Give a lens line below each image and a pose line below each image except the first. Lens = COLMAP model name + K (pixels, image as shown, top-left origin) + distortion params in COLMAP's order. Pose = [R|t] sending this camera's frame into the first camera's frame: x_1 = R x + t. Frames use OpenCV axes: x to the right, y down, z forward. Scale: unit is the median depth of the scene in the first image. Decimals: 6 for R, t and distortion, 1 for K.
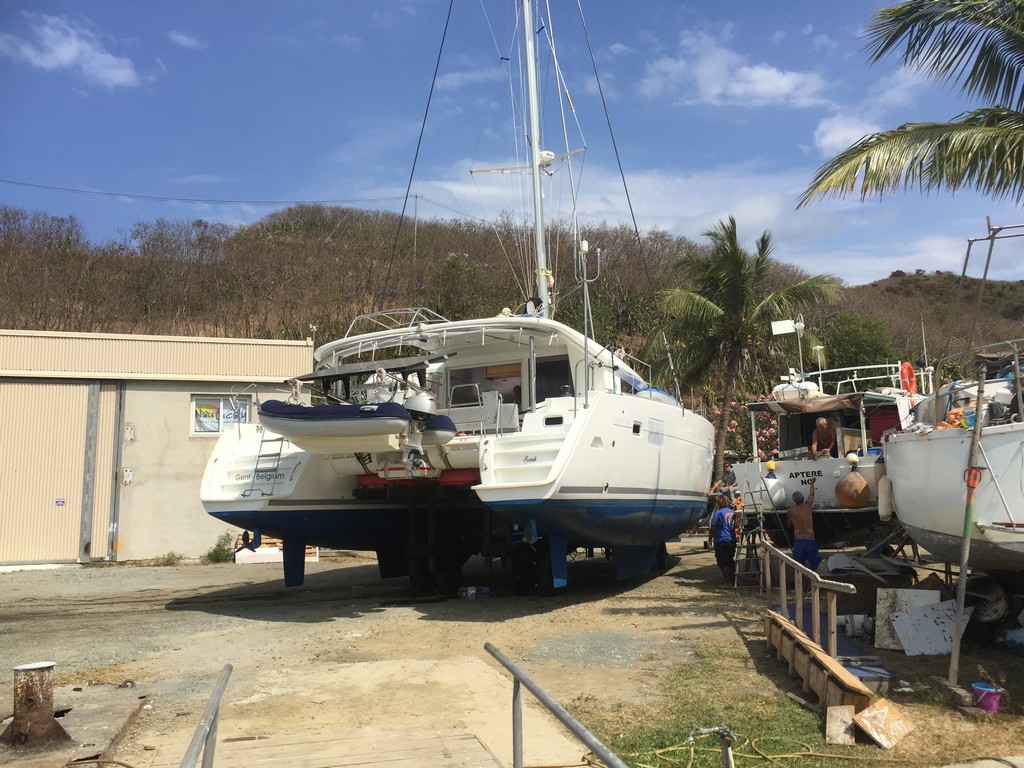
lens RADIAL K [[852.4, 0, 512.0], [0, 852.4, 384.0], [0, 0, 1]] dist [-0.000023, -0.000244]
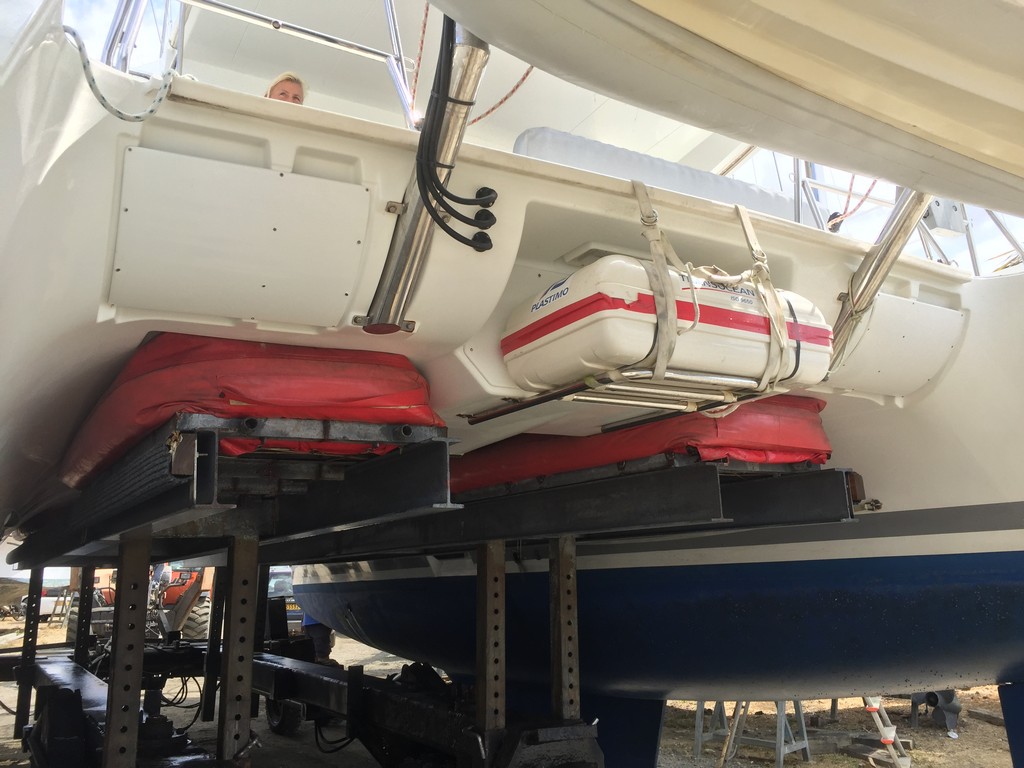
lens RADIAL K [[852.4, 0, 512.0], [0, 852.4, 384.0], [0, 0, 1]] dist [-0.000023, -0.000244]
pose [[0.587553, 0.188030, 0.787036, -0.276246], [-0.116131, 0.982153, -0.147948, 0.136391], [-0.800809, -0.004472, 0.598903, 0.912391]]
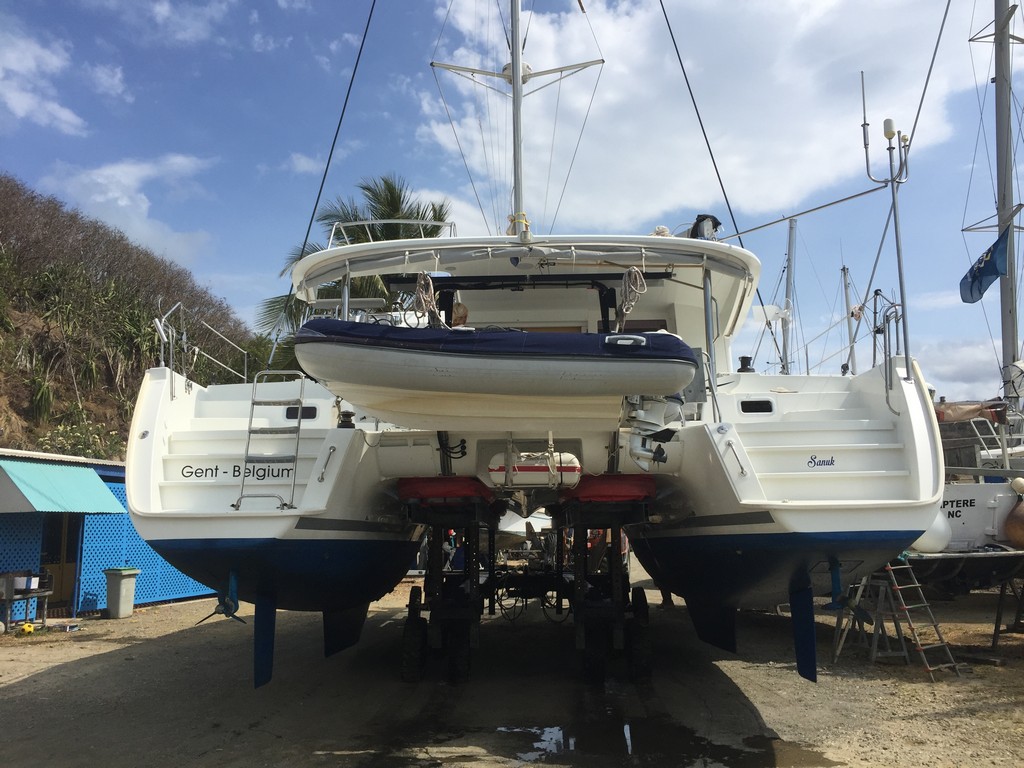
lens RADIAL K [[863.3, 0, 512.0], [0, 863.3, 384.0], [0, 0, 1]] dist [-0.120074, 0.143292]
pose [[0.925765, 0.088128, 0.367685, -0.348948], [-0.076595, 0.996006, -0.045875, 0.069064], [-0.370259, 0.014307, 0.928818, 0.470670]]
